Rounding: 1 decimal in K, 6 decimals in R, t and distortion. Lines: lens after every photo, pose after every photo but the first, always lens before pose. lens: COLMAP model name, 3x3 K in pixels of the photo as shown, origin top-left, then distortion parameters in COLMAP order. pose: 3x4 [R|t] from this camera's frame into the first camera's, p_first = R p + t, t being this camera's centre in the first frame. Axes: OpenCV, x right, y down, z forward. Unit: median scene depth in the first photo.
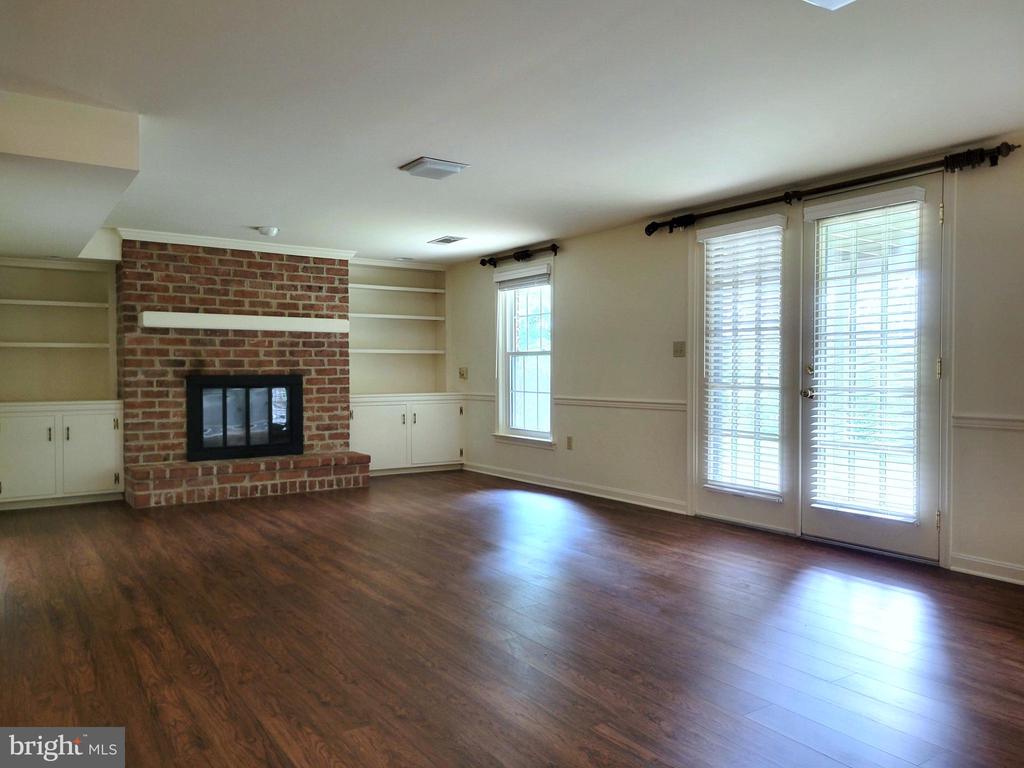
lens RADIAL K [[772.6, 0, 512.1], [0, 772.6, 384.2], [0, 0, 1]] dist [0.045026, -0.003462]
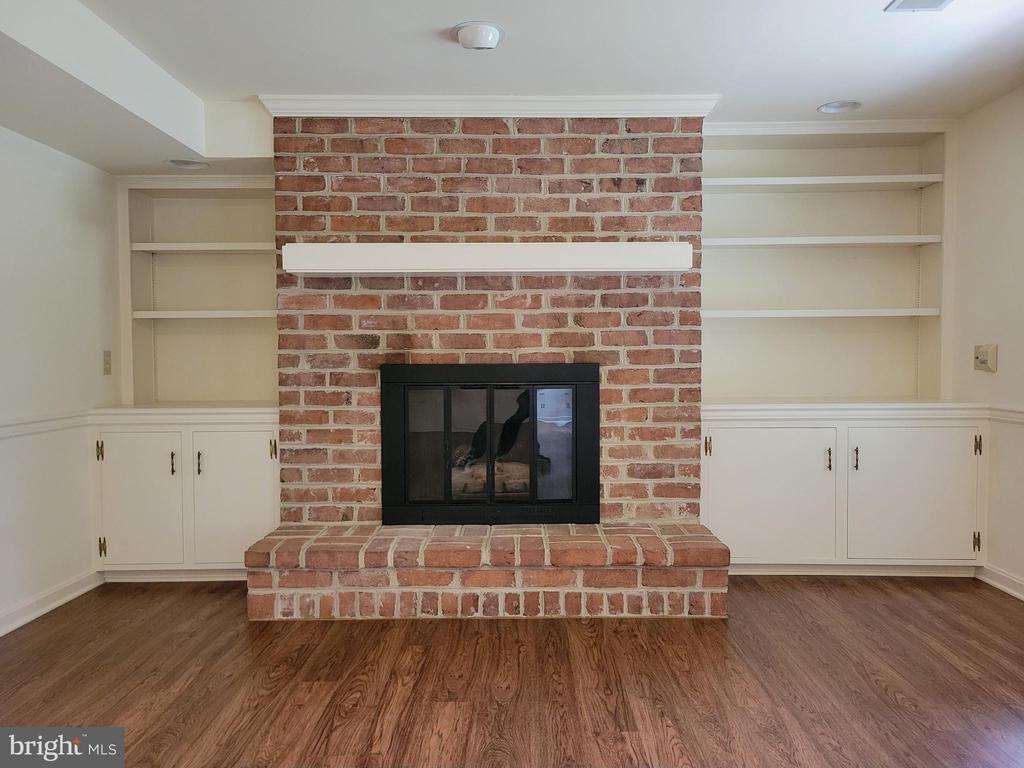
lens RADIAL K [[772.6, 0, 511.2], [0, 772.6, 386.9], [0, 0, 1]] dist [0.045026, -0.003462]
pose [[0.825489, 0.020838, -0.564034, -0.041957], [-0.006185, 0.999592, 0.027878, -0.010871], [0.564385, -0.019525, 0.825281, 0.597050]]
